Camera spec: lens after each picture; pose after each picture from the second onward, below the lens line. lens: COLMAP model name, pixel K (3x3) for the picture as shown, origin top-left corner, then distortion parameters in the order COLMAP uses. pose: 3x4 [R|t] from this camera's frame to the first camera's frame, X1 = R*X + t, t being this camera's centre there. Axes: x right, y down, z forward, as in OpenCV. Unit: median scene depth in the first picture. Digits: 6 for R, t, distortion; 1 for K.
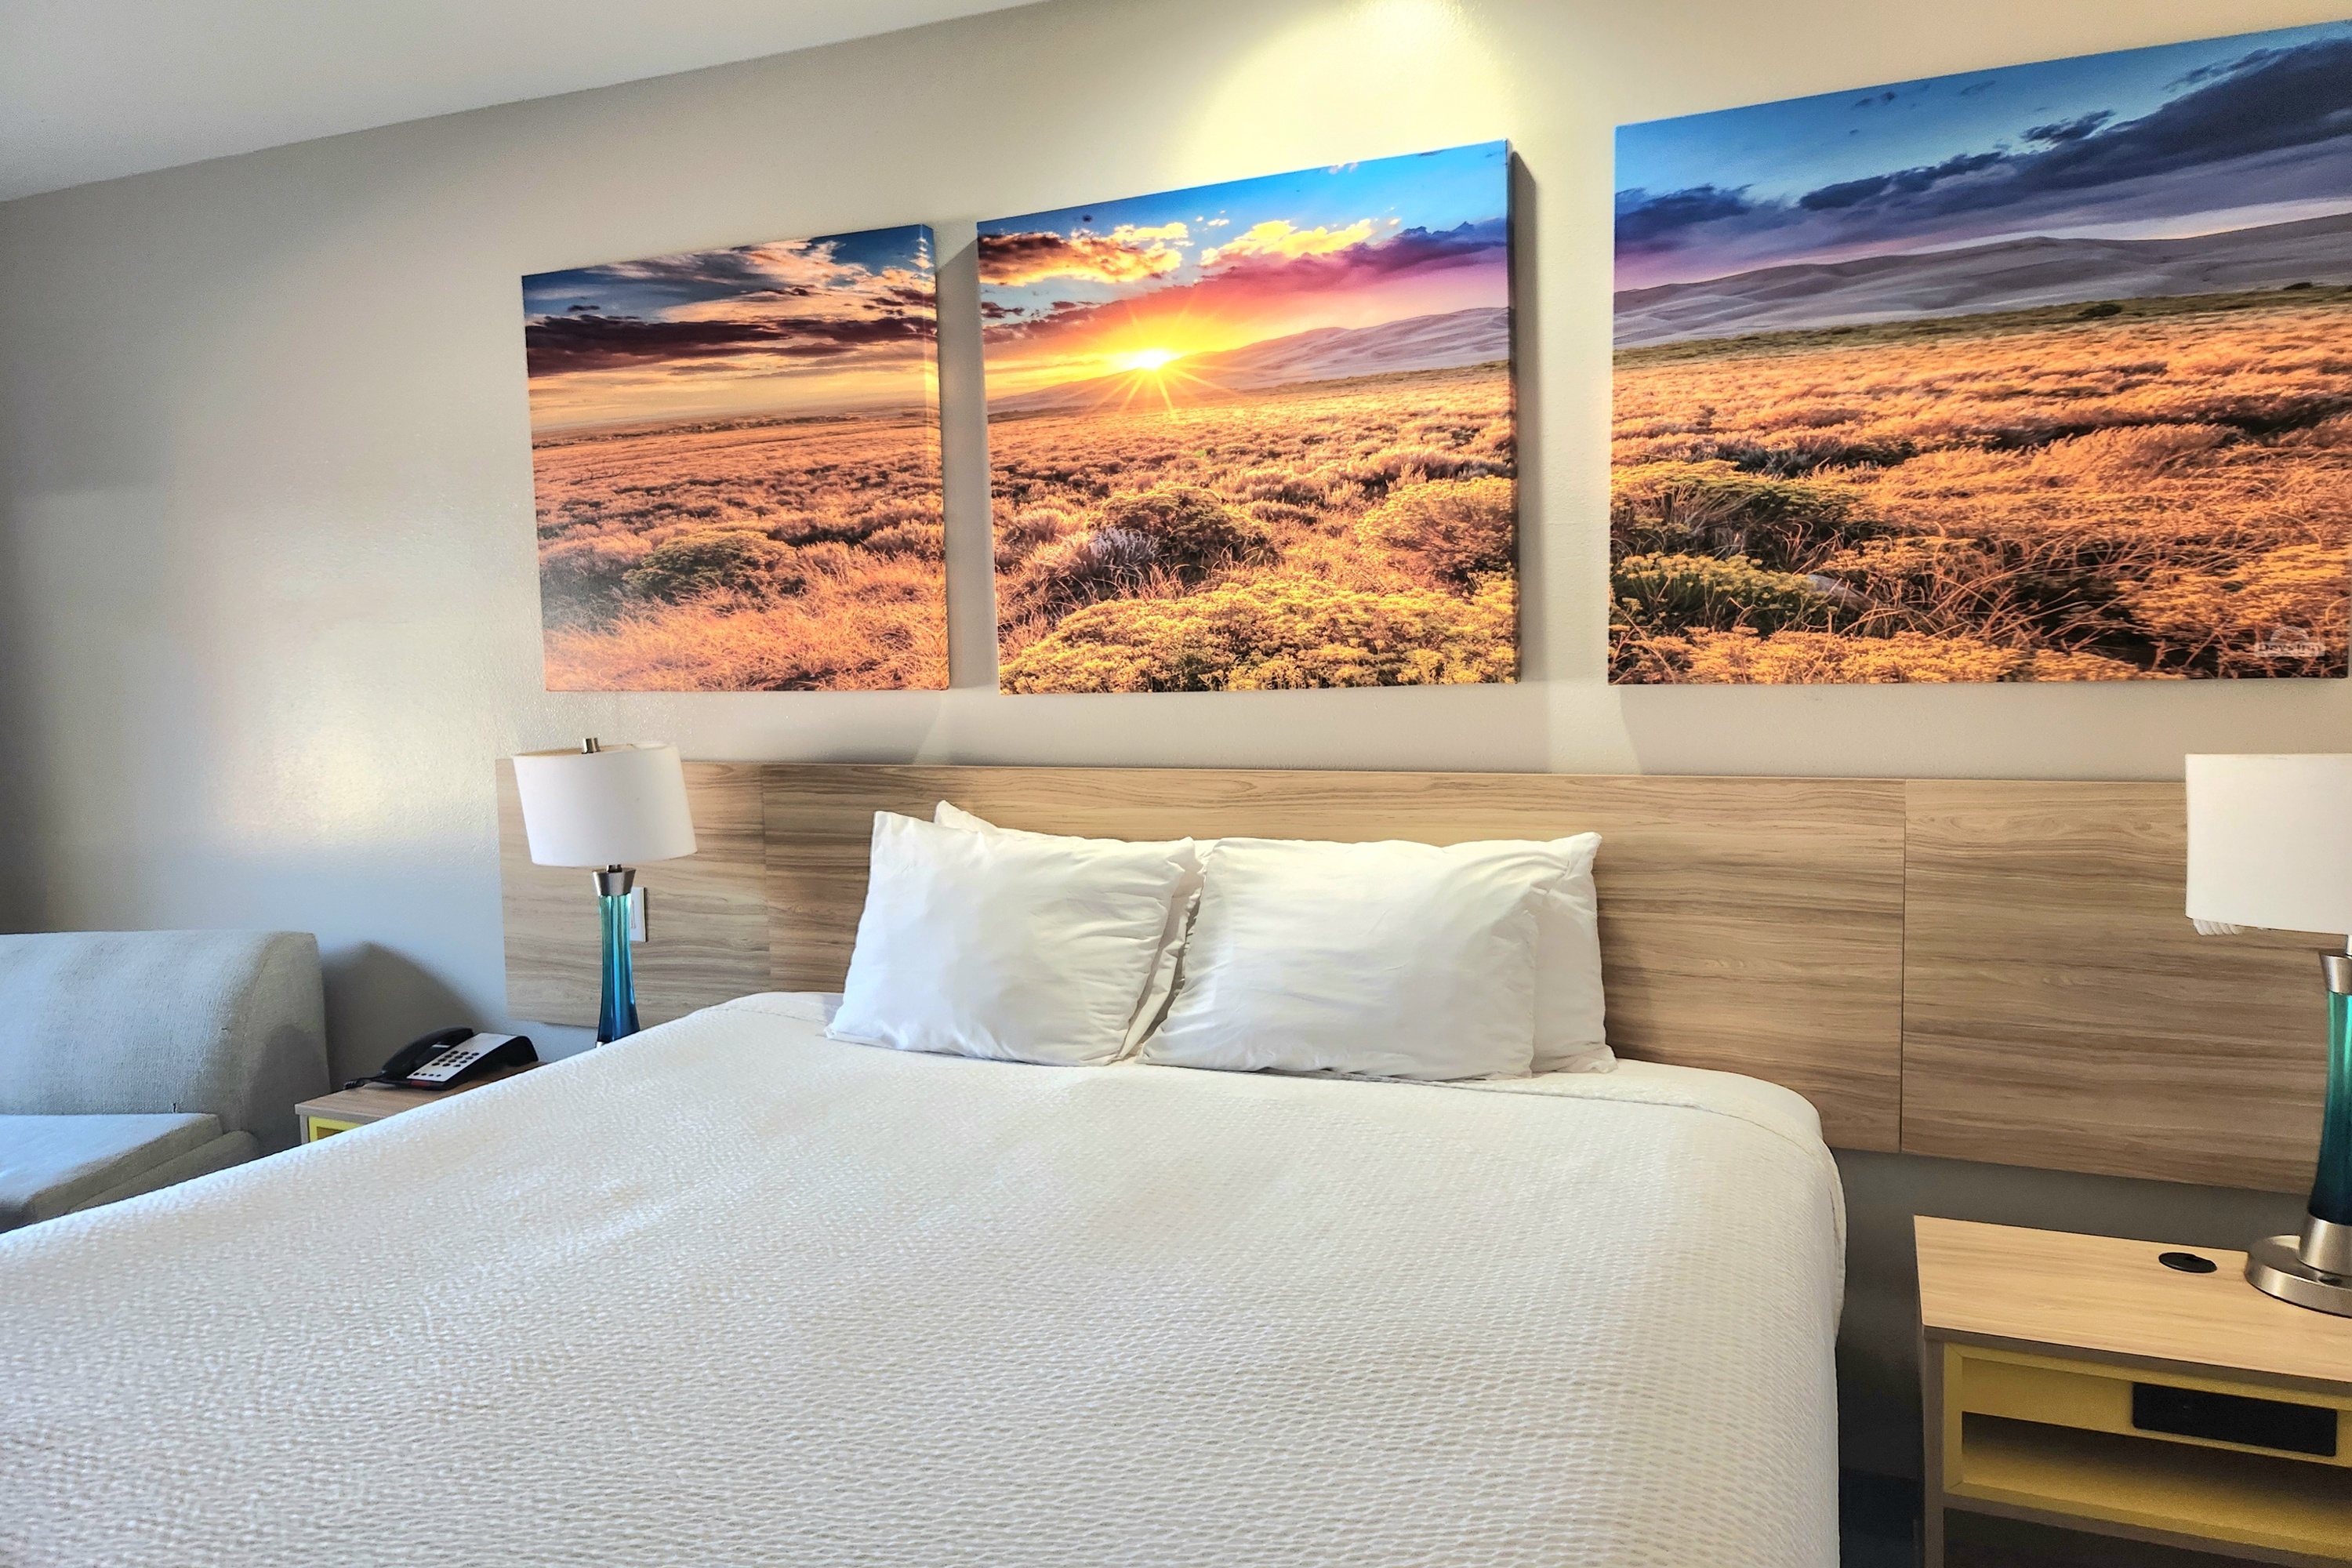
lens RADIAL K [[1609.4, 0, 1189.1], [0, 1609.4, 757.1], [0, 0, 1]] dist [0.084429, -0.086474]
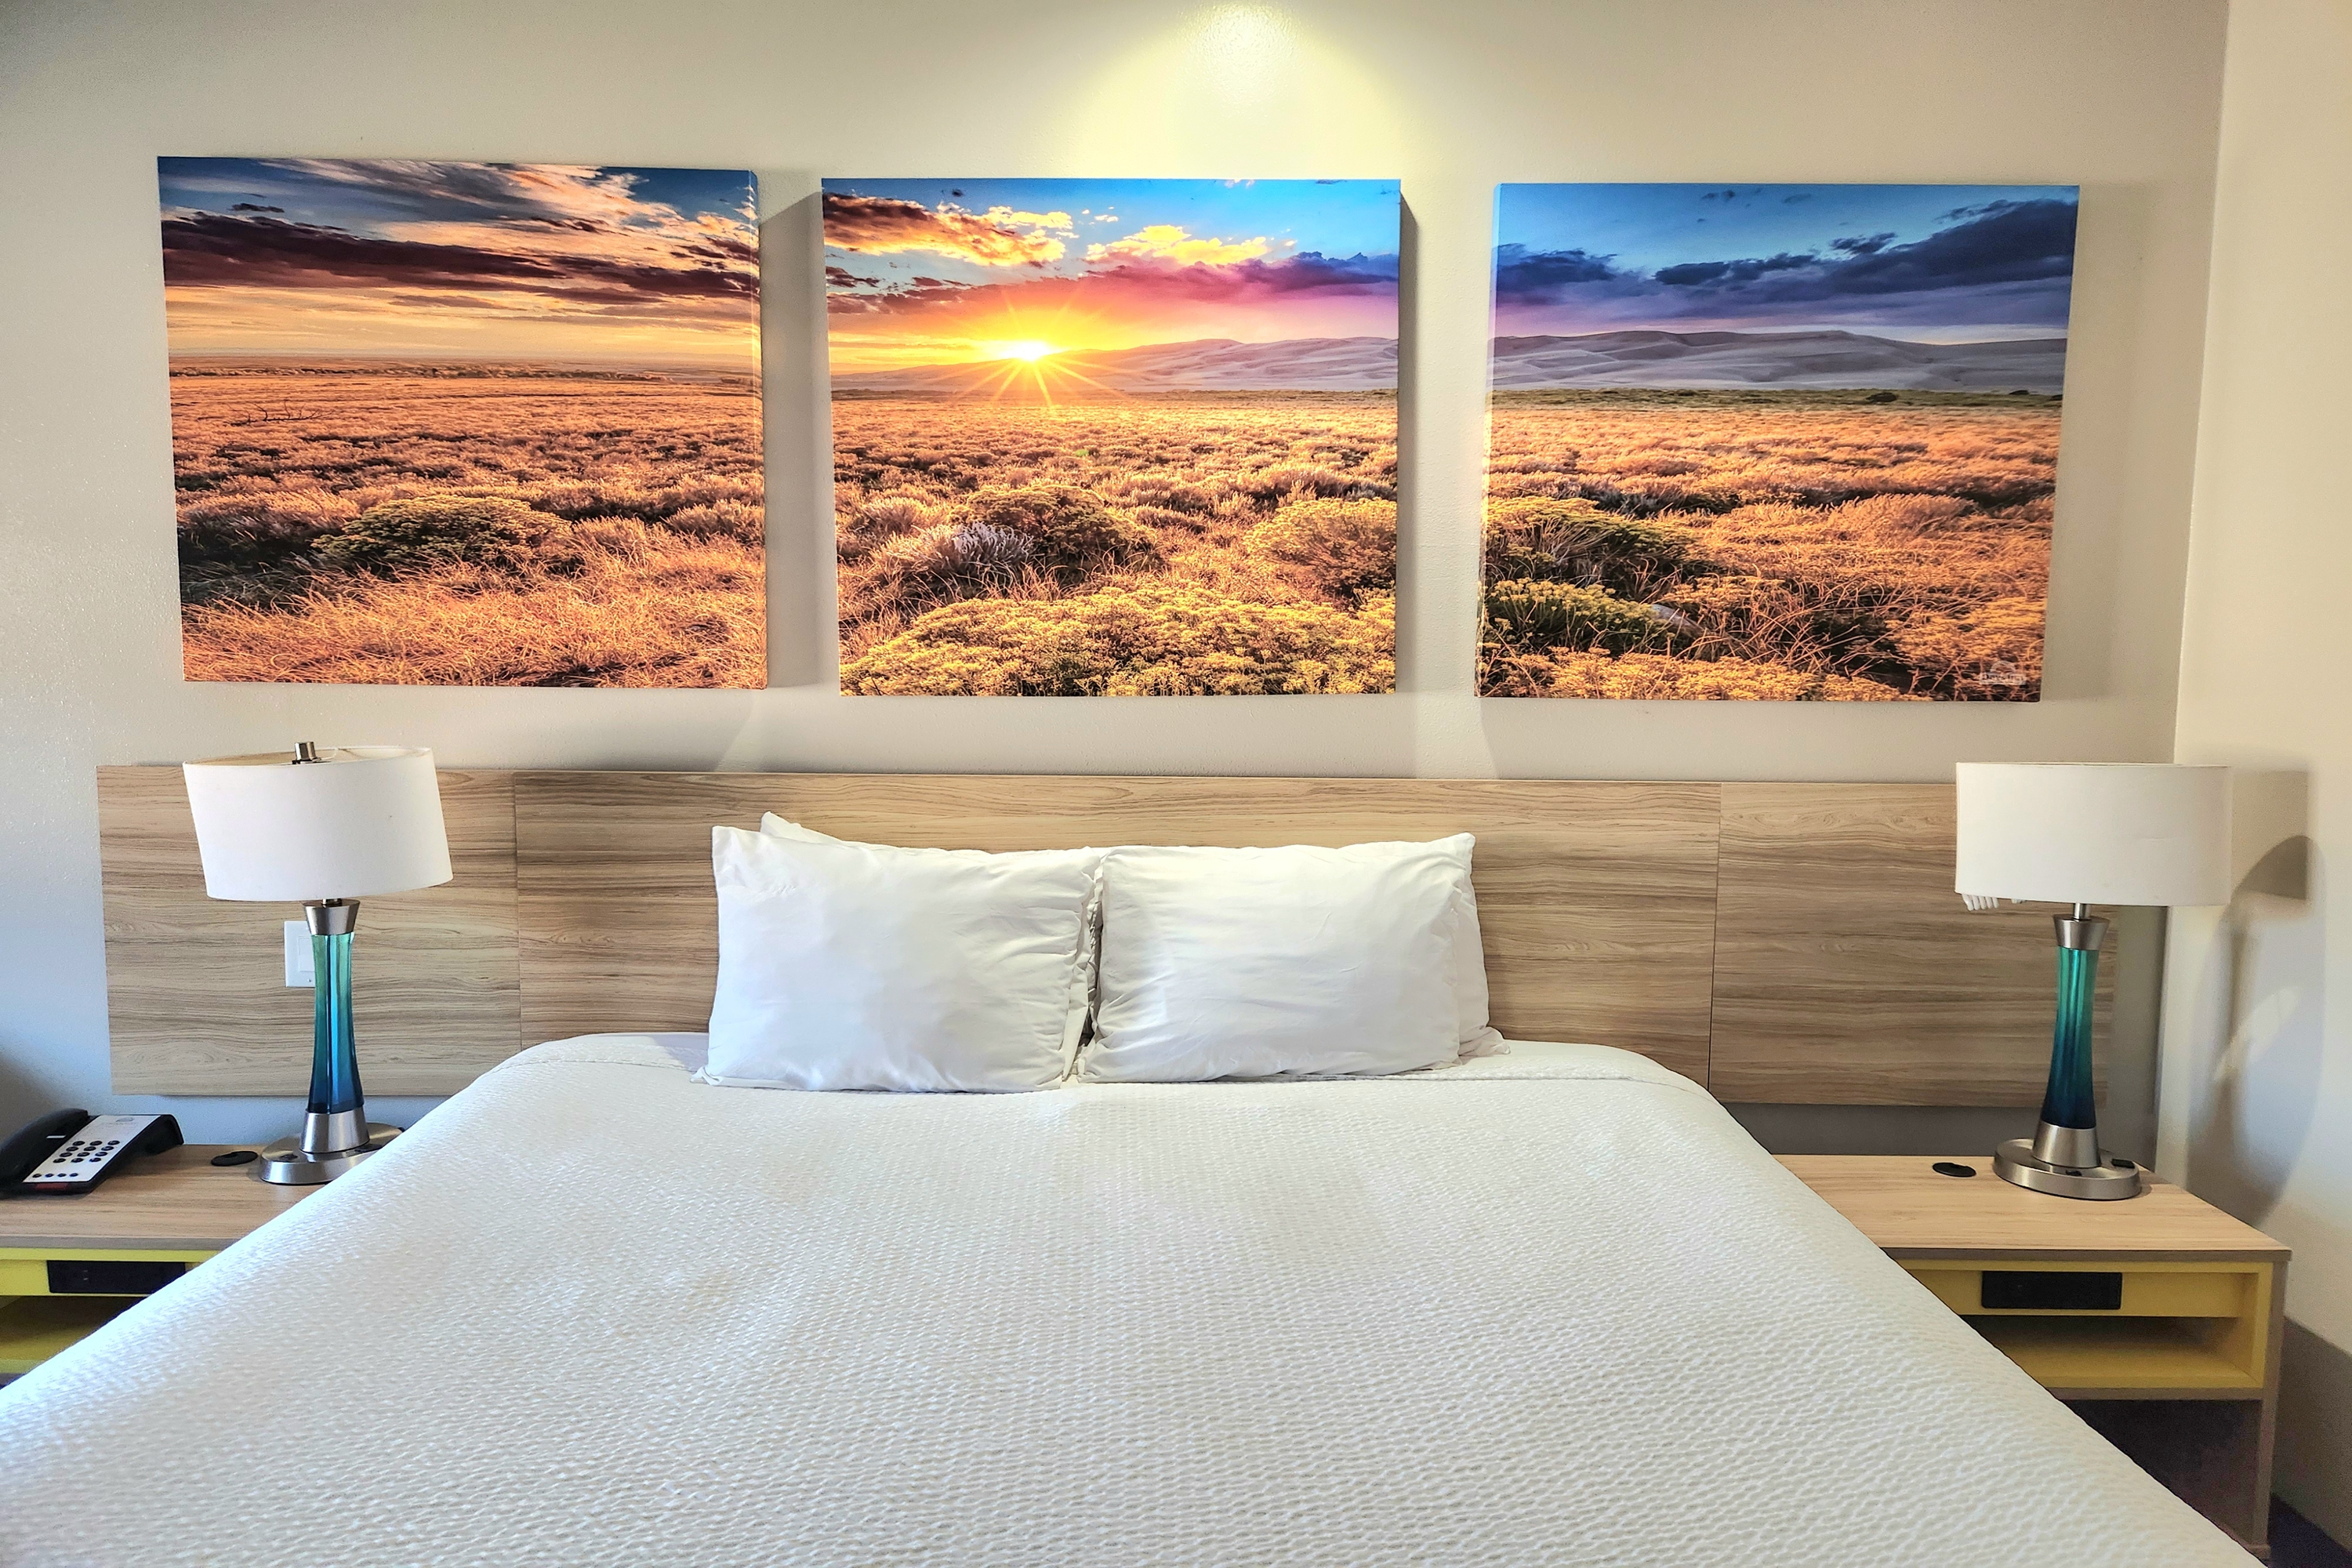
lens RADIAL K [[1609.4, 0, 1189.1], [0, 1609.4, 757.1], [0, 0, 1]] dist [0.084429, -0.086474]
pose [[0.914028, -0.004878, 0.405622, -0.343582], [-0.000378, 0.999917, 0.012877, -0.017532], [-0.405651, -0.011924, 0.913950, 0.082607]]
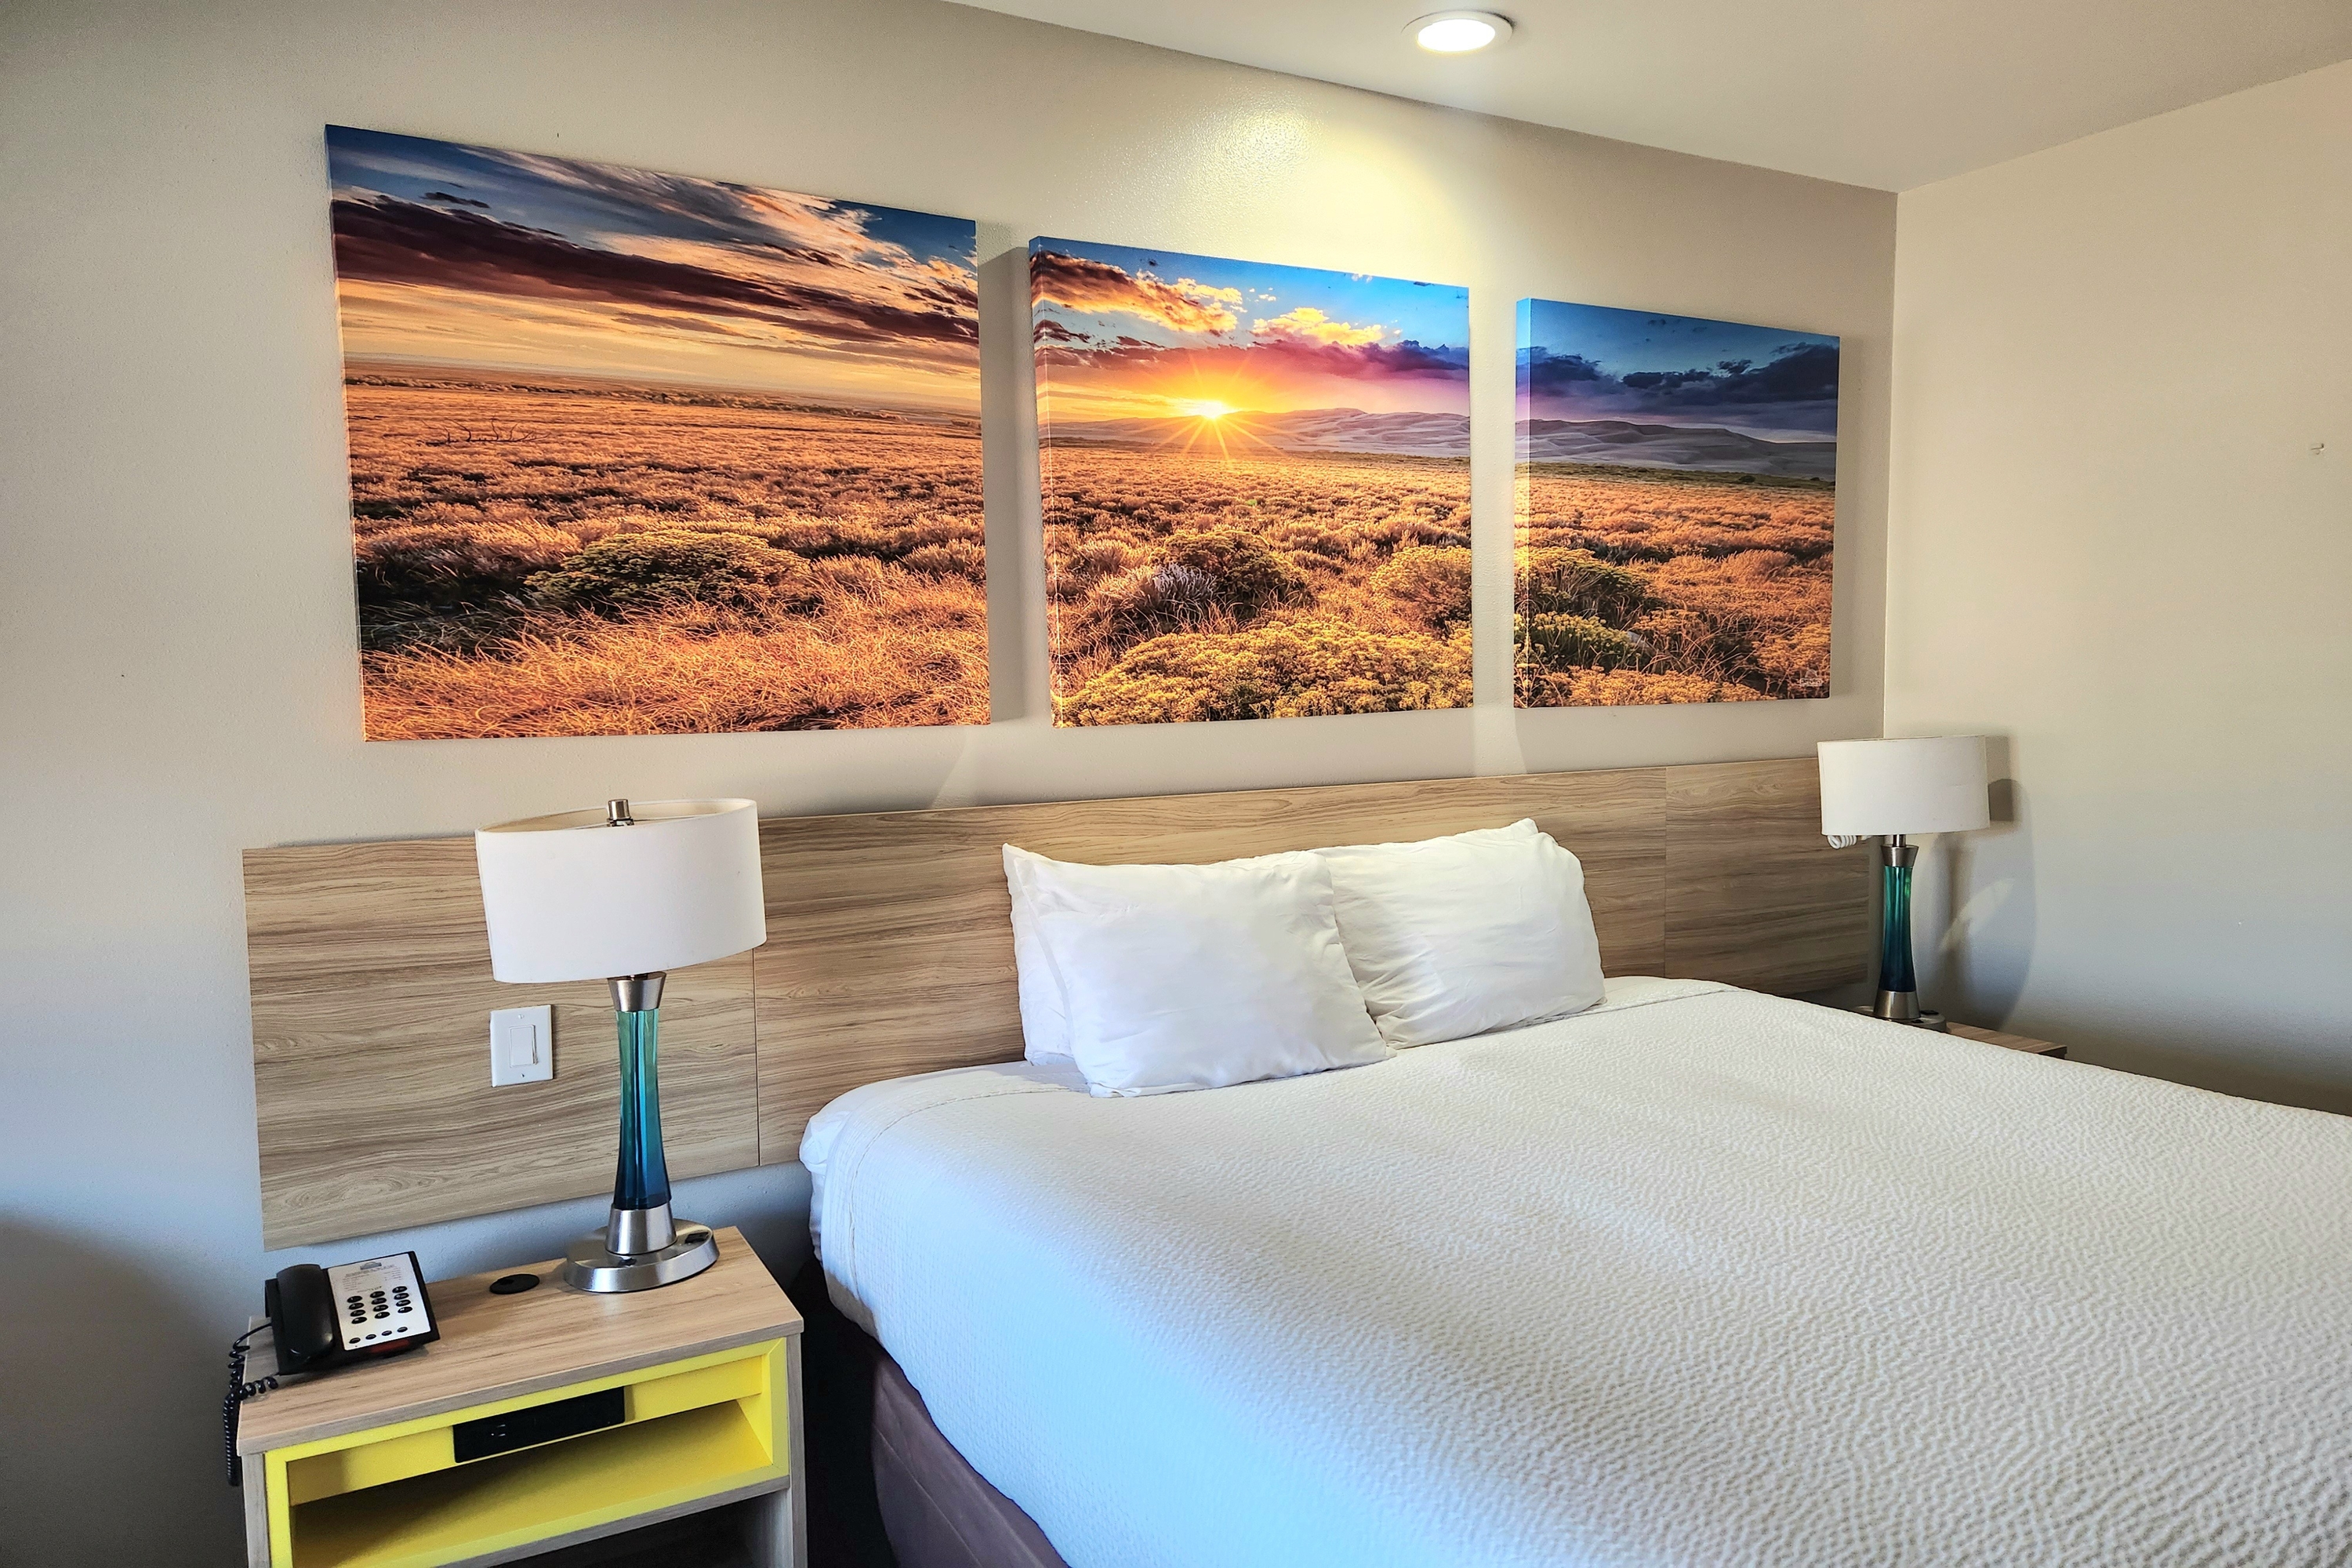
lens RADIAL K [[1572.0, 0, 1202.3], [0, 1572.0, 756.5], [0, 0, 1]] dist [0.100333, -0.111037]
pose [[0.600417, -0.033949, 0.798966, -0.908405], [0.056564, 0.998399, -0.000083, -0.018580], [-0.797684, 0.045242, 0.601376, 0.407316]]
